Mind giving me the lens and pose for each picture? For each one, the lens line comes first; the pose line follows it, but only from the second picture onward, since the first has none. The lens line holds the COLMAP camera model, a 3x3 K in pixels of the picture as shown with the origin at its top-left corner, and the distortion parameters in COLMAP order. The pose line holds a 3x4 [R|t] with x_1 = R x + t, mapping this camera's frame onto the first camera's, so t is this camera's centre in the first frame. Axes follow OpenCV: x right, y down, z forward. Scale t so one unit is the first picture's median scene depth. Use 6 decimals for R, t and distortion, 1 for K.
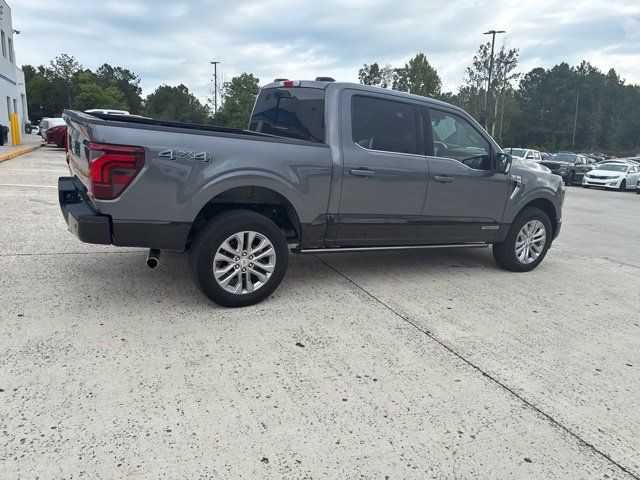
lens RADIAL K [[505.5, 0, 320.0], [0, 505.5, 240.0], [0, 0, 1]] dist [0.066226, -0.077192]
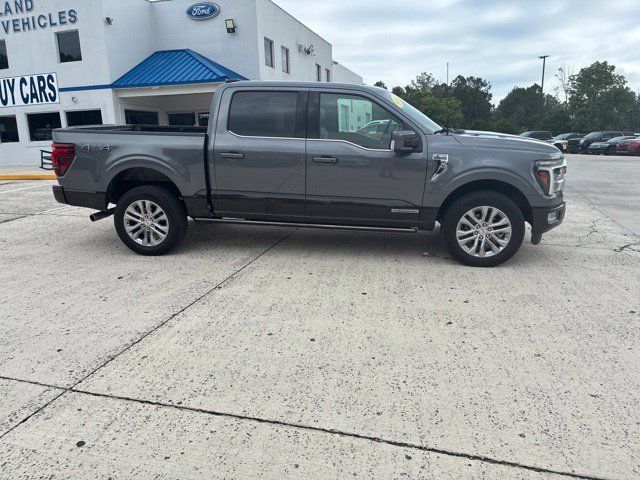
lens RADIAL K [[499.3, 0, 313.5], [0, 499.3, 255.1], [0, 0, 1]] dist [0.056883, -0.080361]
pose [[0.749891, 0.083943, -0.656214, 0.951248], [-0.071710, 0.996387, 0.045511, 0.031345], [0.657663, 0.012929, 0.753201, 0.220722]]
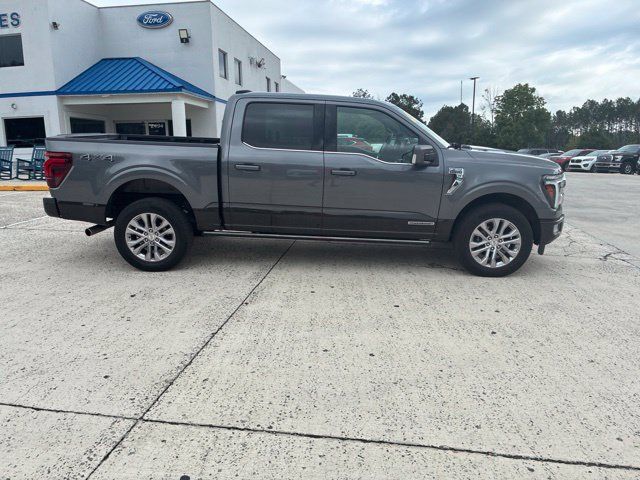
lens RADIAL K [[500.3, 0, 315.5], [0, 500.3, 249.3], [0, 0, 1]] dist [0.054200, -0.077838]
pose [[0.832297, 0.051704, -0.551913, 0.801308], [-0.061234, 0.998123, 0.001162, 0.041124], [0.550938, 0.032829, 0.833901, 0.119148]]
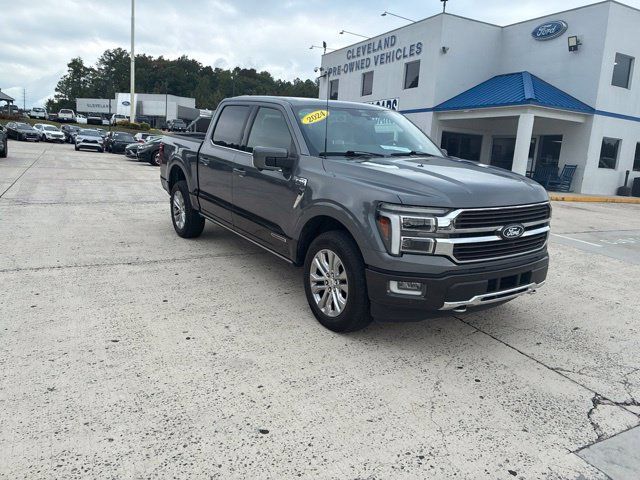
lens RADIAL K [[500.6, 0, 310.0], [0, 500.6, 235.3], [0, 0, 1]] dist [0.043623, -0.053154]
pose [[0.000278, 0.114725, -0.993397, 1.328173], [-0.266732, 0.957416, 0.110495, -0.152715], [0.963771, 0.264941, 0.030867, 1.183285]]
